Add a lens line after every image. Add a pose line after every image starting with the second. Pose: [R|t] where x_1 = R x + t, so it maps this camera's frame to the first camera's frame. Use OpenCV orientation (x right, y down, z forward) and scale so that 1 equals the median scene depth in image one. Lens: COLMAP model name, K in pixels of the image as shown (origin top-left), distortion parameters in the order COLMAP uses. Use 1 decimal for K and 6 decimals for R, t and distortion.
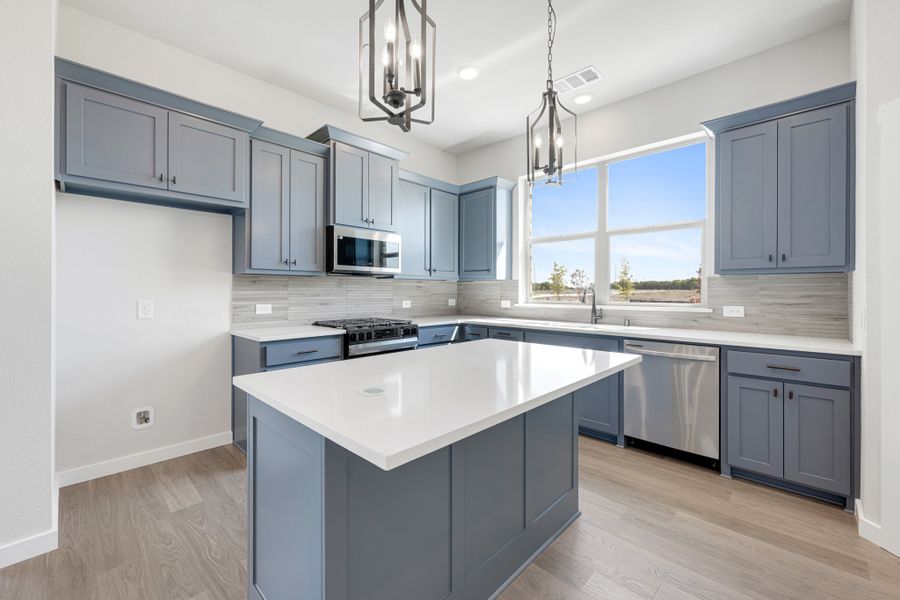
lens RADIAL K [[372.3, 0, 449.6], [0, 372.3, 291.6], [0, 0, 1]] dist [0.000480, 0.000007]
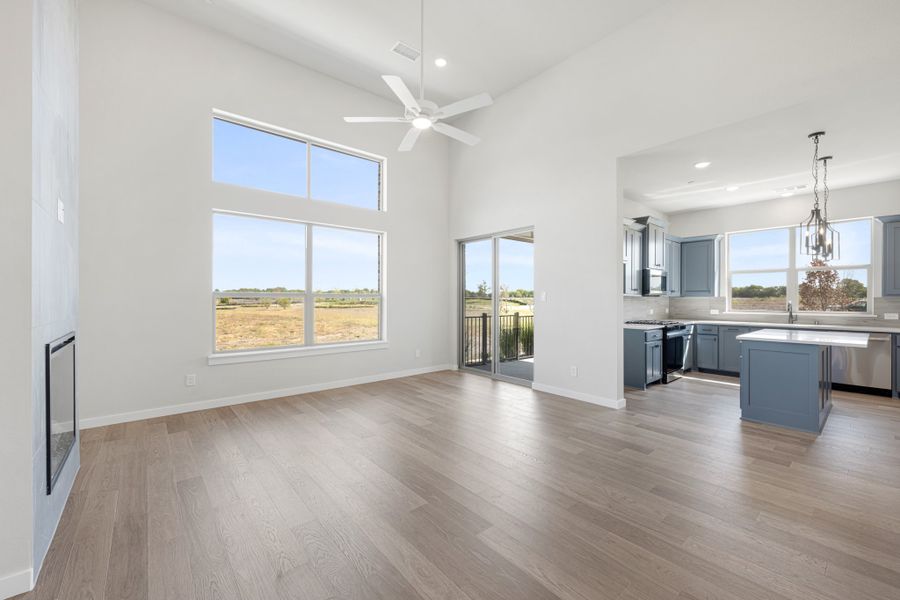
lens RADIAL K [[368.0, 0, 457.7], [0, 368.0, 299.7], [0, 0, 1]] dist [0.000206, -0.000060]
pose [[0.995939, 0.000832, -0.090032, -0.918348], [-0.000664, 0.999998, 0.001888, -0.024118], [0.090033, -0.001821, 0.995937, -0.764337]]
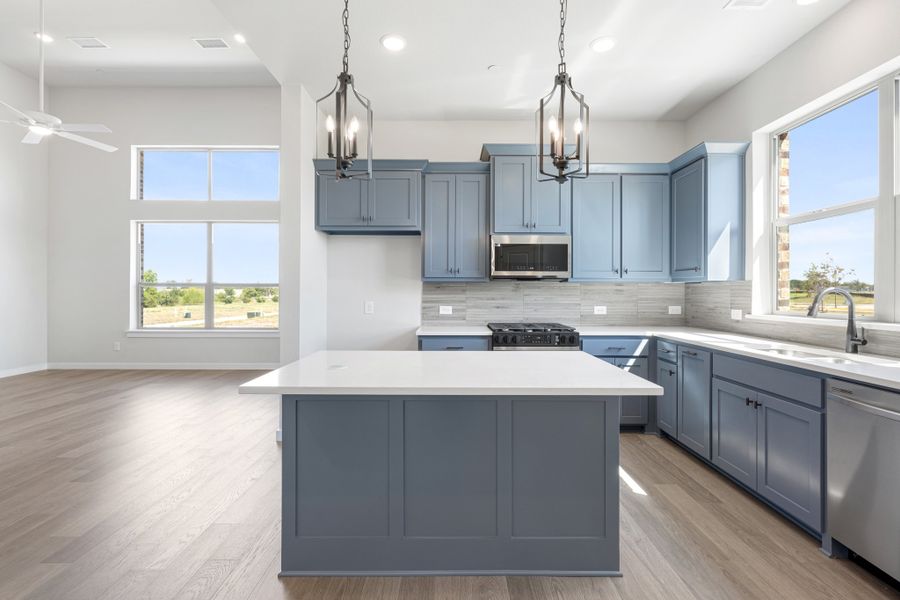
lens RADIAL K [[420.9, 0, 449.2], [0, 420.9, 291.6], [0, 0, 1]] dist [-0.000399, -0.000175]
pose [[0.691602, 0.000599, -0.722279, 0.403913], [-0.003005, 0.999993, -0.002047, -0.008048], [0.722273, 0.003586, 0.691599, 0.053948]]
